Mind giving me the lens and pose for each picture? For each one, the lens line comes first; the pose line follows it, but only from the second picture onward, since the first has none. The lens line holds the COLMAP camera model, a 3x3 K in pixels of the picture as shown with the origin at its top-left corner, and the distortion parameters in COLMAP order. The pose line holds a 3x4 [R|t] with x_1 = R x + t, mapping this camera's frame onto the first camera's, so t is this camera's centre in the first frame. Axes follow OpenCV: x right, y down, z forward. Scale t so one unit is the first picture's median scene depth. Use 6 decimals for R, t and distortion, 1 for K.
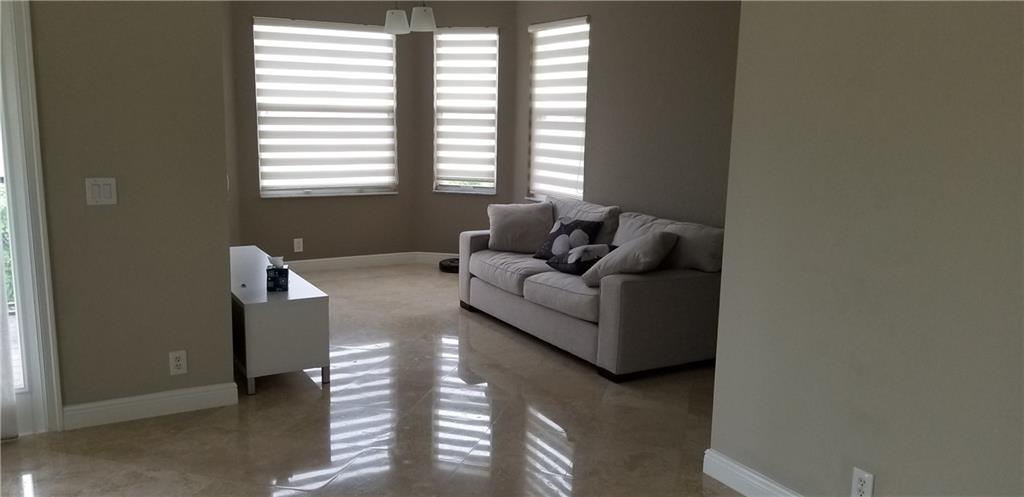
lens RADIAL K [[784.4, 0, 512.0], [0, 784.4, 248.5], [0, 0, 1]] dist [0.087607, -0.186559]
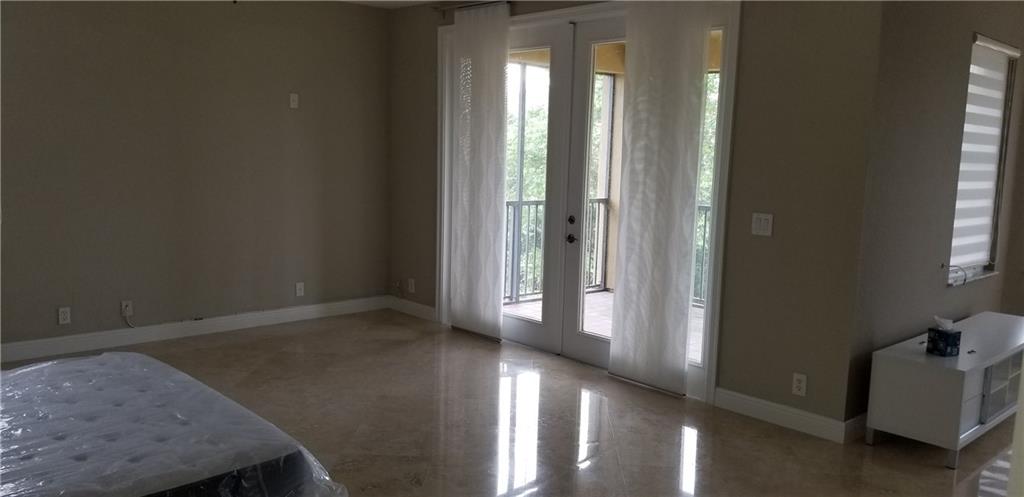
lens RADIAL K [[784.4, 0, 512.0], [0, 784.4, 248.5], [0, 0, 1]] dist [0.087607, -0.186559]
pose [[0.230898, 0.107143, -0.967061, 0.546317], [-0.189553, 0.979828, 0.063299, -0.037263], [0.954335, 0.168694, 0.246549, 0.312539]]
